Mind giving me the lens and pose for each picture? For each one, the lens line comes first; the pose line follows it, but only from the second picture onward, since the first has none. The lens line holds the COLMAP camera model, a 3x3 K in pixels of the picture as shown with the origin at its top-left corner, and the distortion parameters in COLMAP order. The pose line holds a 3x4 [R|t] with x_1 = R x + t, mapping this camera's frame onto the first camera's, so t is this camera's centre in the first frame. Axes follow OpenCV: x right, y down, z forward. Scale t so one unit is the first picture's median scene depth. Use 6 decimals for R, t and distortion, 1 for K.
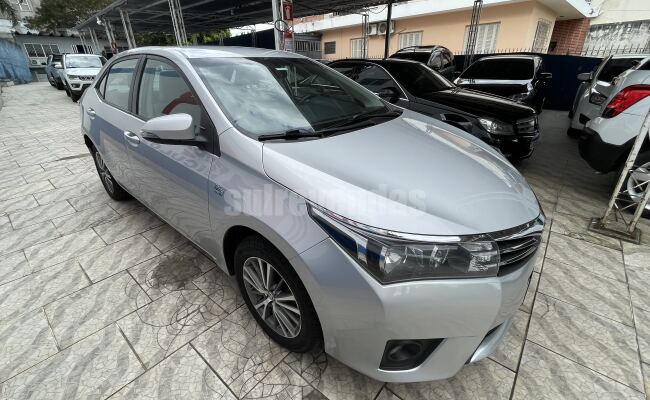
lens RADIAL K [[280.4, 0, 322.0], [0, 280.4, 199.9], [0, 0, 1]] dist [-0.006165, -0.000302]
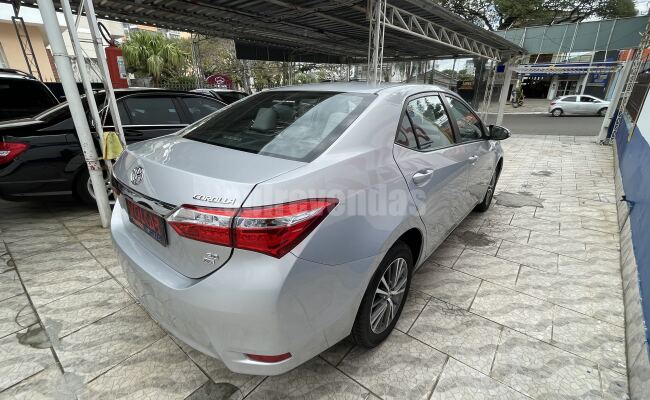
lens RADIAL K [[287.0, 0, 325.0], [0, 287.0, 200.0], [0, 0, 1]] dist [-0.002664, -0.000915]
pose [[-0.021034, -0.344034, 0.938721, -1.750894], [0.426568, 0.846090, 0.319644, -0.687377], [-0.904211, 0.407151, 0.128958, 1.372896]]
